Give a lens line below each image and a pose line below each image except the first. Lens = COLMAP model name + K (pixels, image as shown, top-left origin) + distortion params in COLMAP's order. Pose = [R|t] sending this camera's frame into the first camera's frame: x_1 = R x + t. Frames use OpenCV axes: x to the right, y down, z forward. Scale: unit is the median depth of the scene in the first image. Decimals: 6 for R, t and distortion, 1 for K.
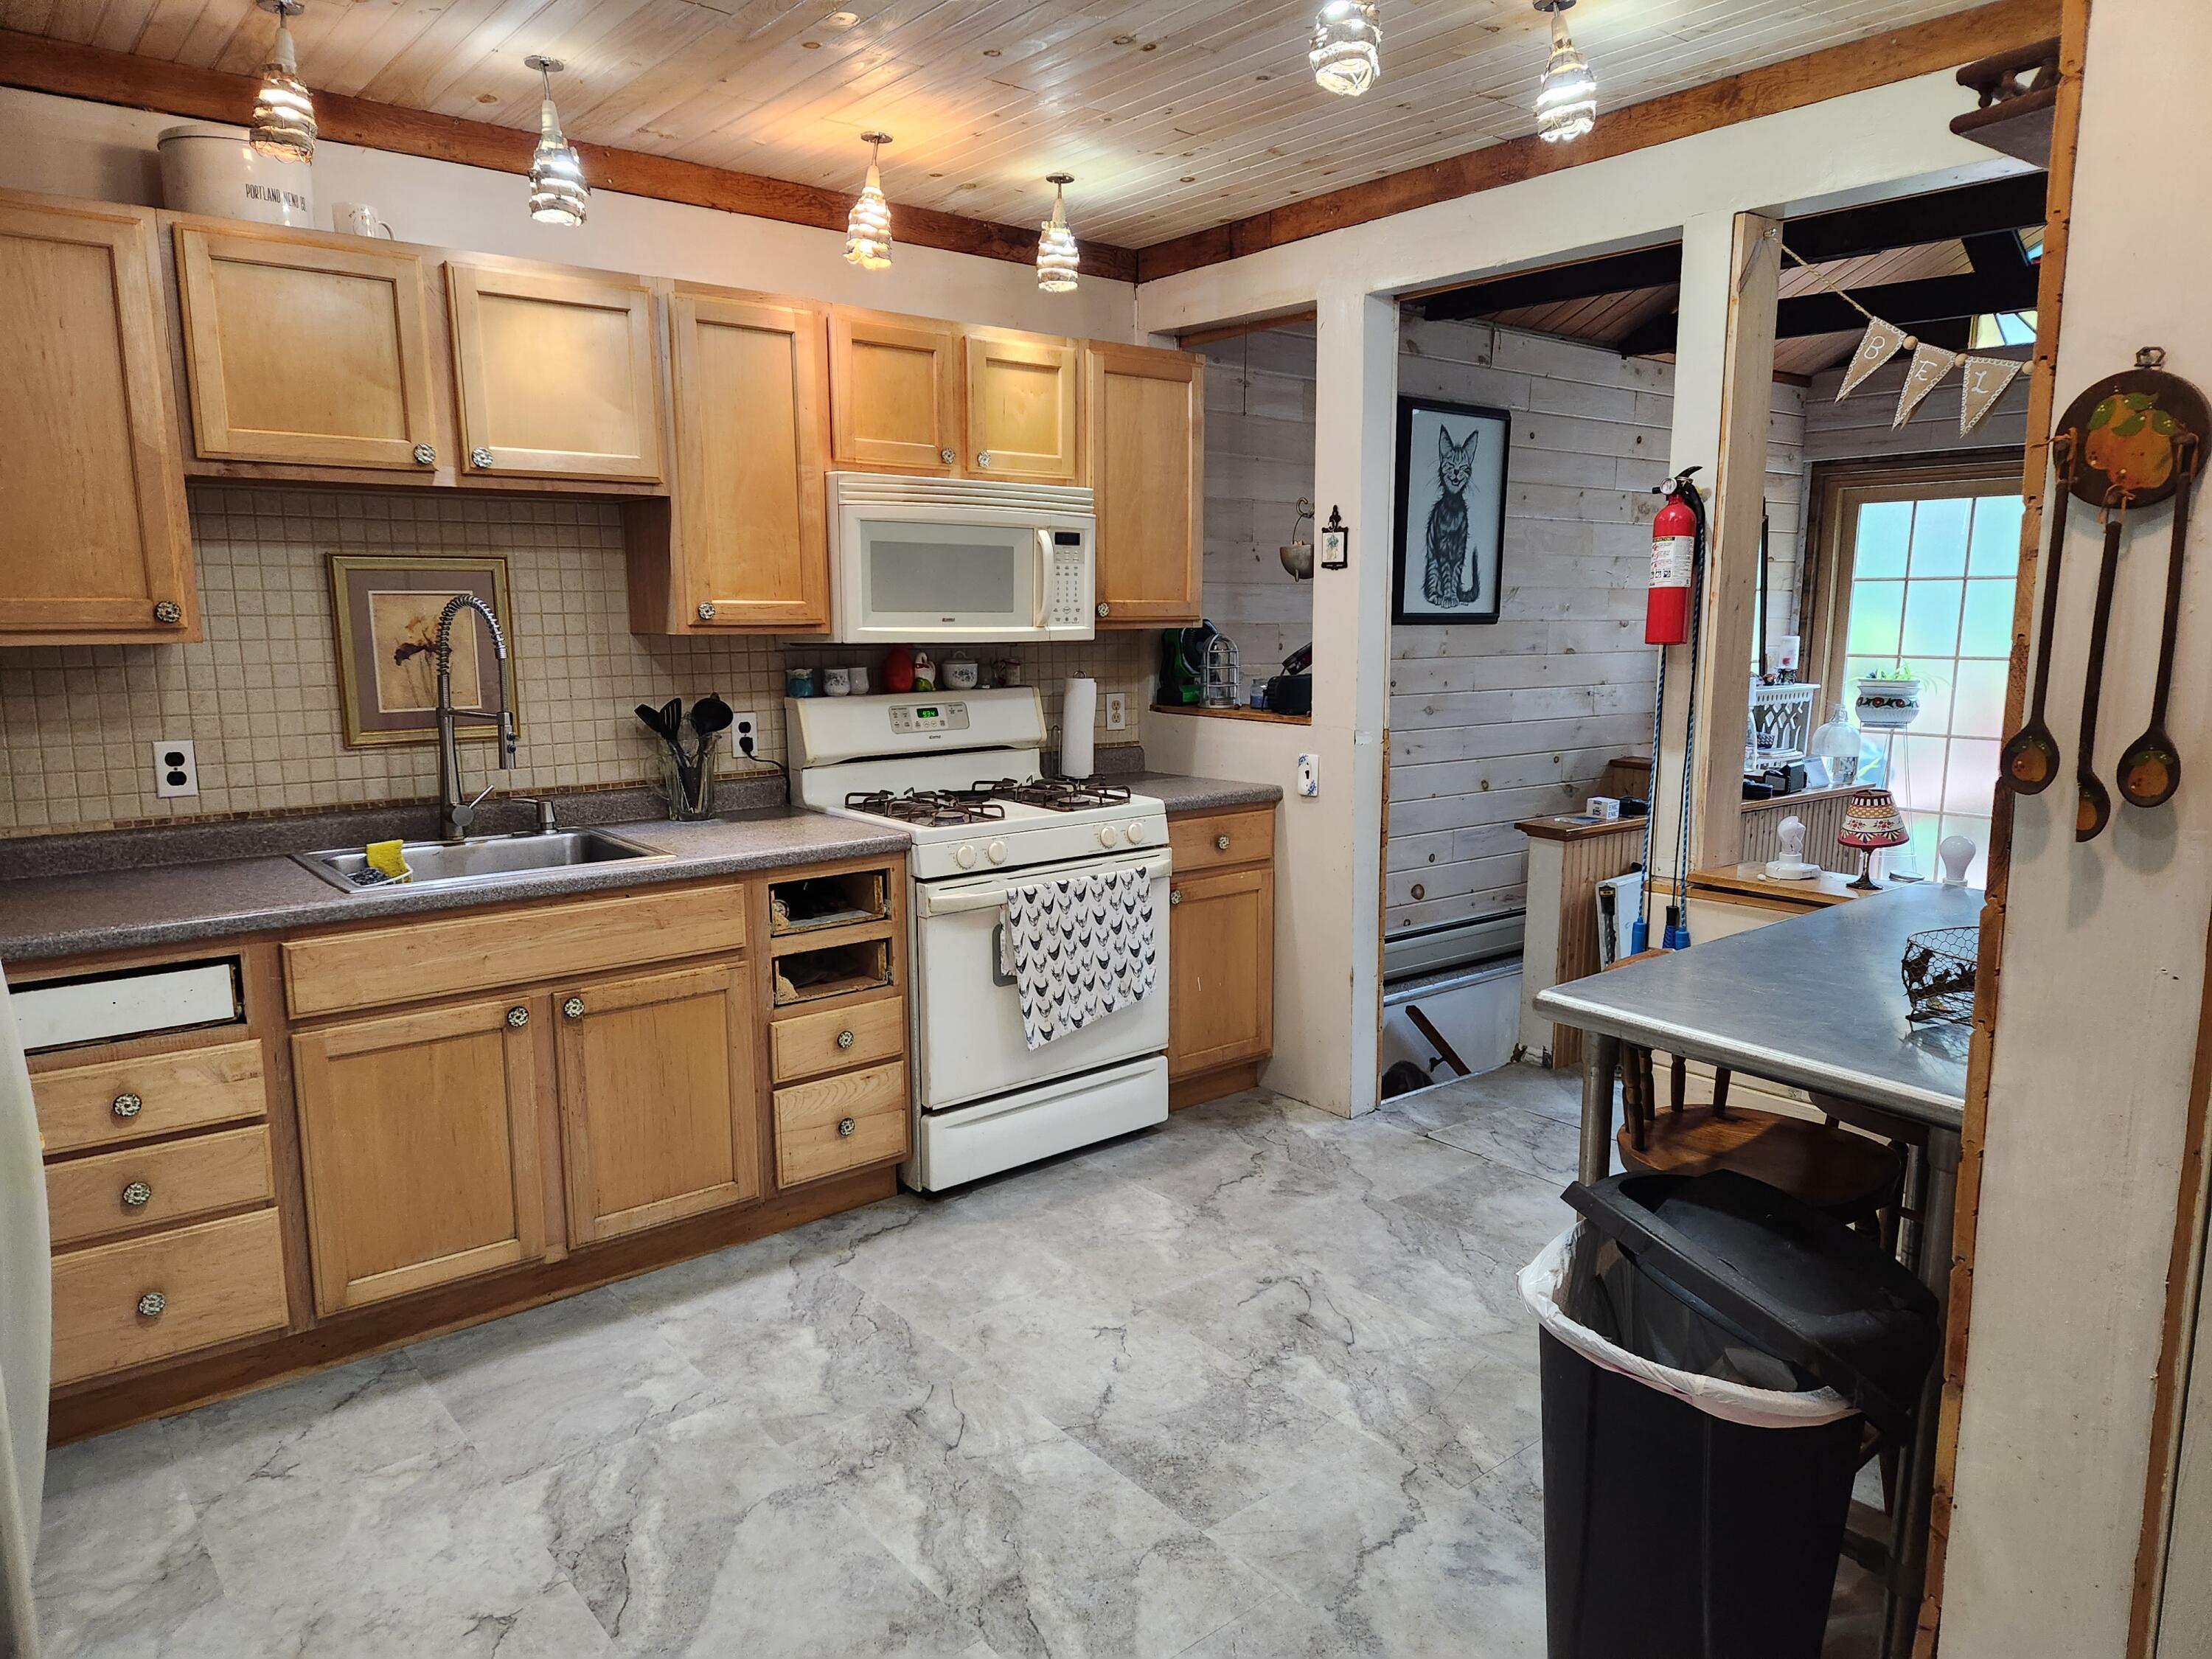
lens RADIAL K [[1475.6, 0, 1119.7], [0, 1475.6, 840.7], [0, 0, 1]] dist [0.067642, -0.043272]
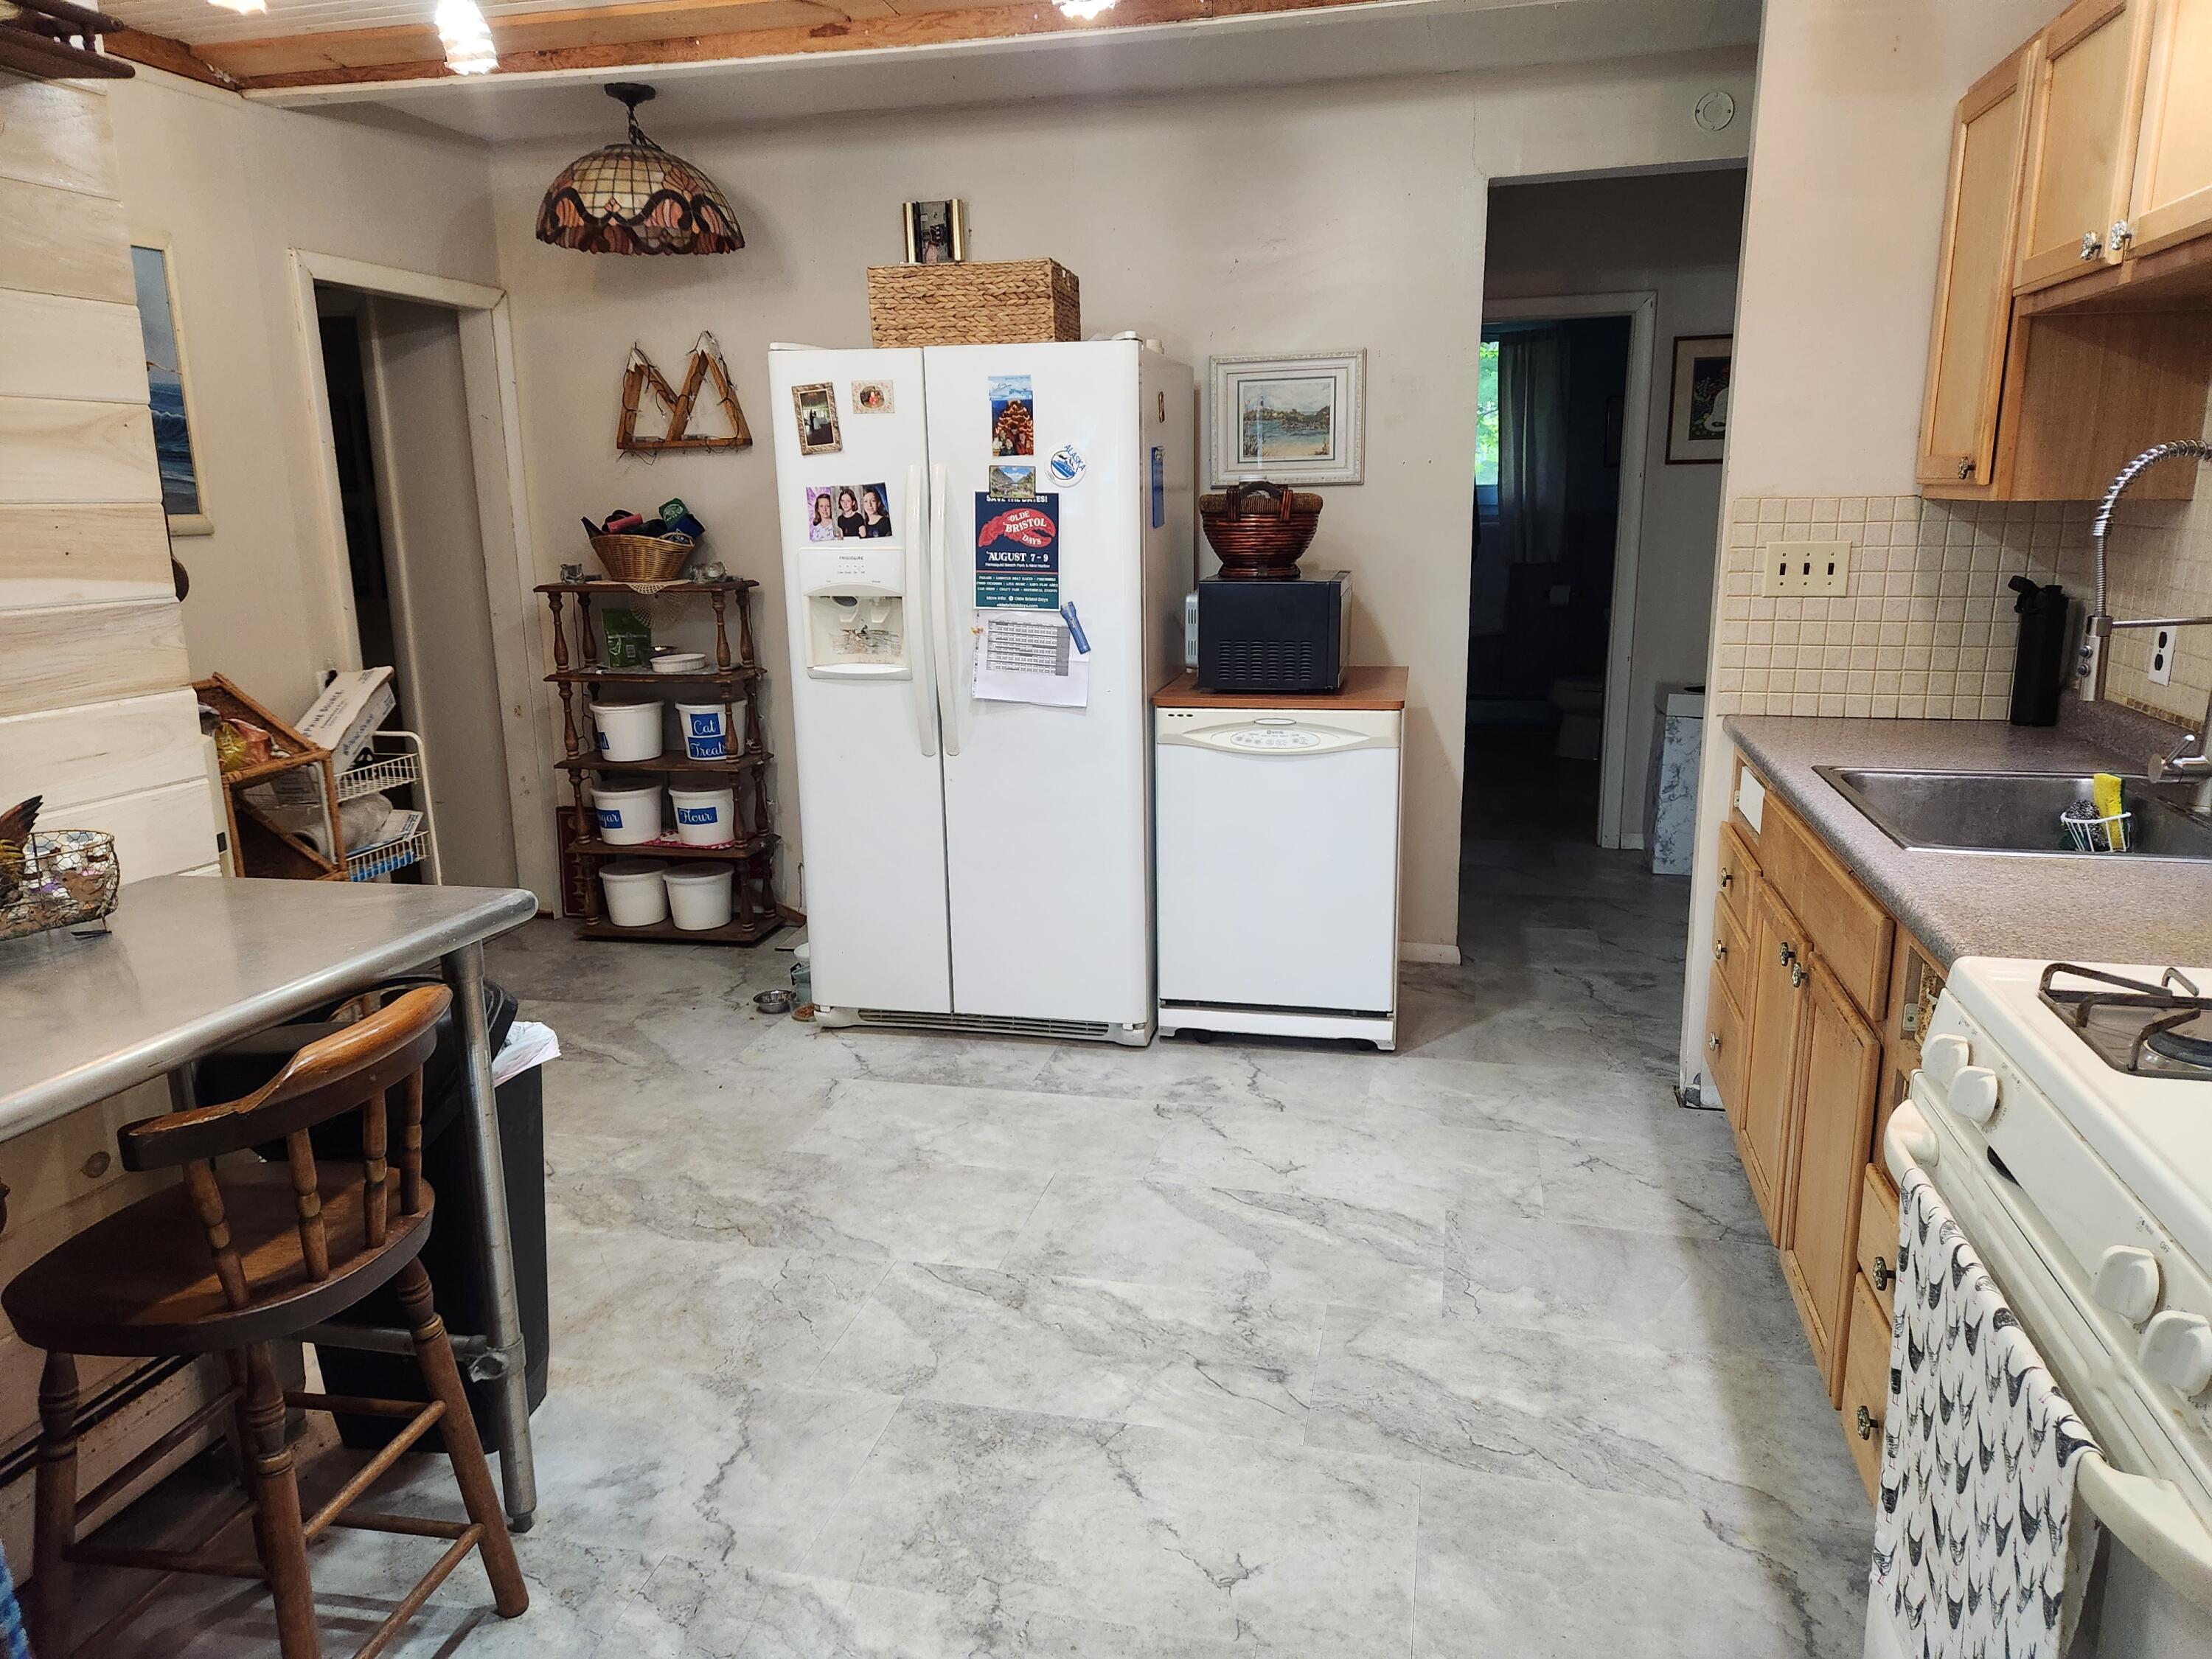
lens RADIAL K [[1475.6, 0, 1119.9], [0, 1475.6, 816.0], [0, 0, 1]] dist [0.067642, -0.043272]
pose [[-0.799130, 0.139060, -0.584853, 0.439496], [-0.086424, 0.936197, 0.340685, -0.242510], [0.594913, 0.322797, -0.736125, 1.577284]]
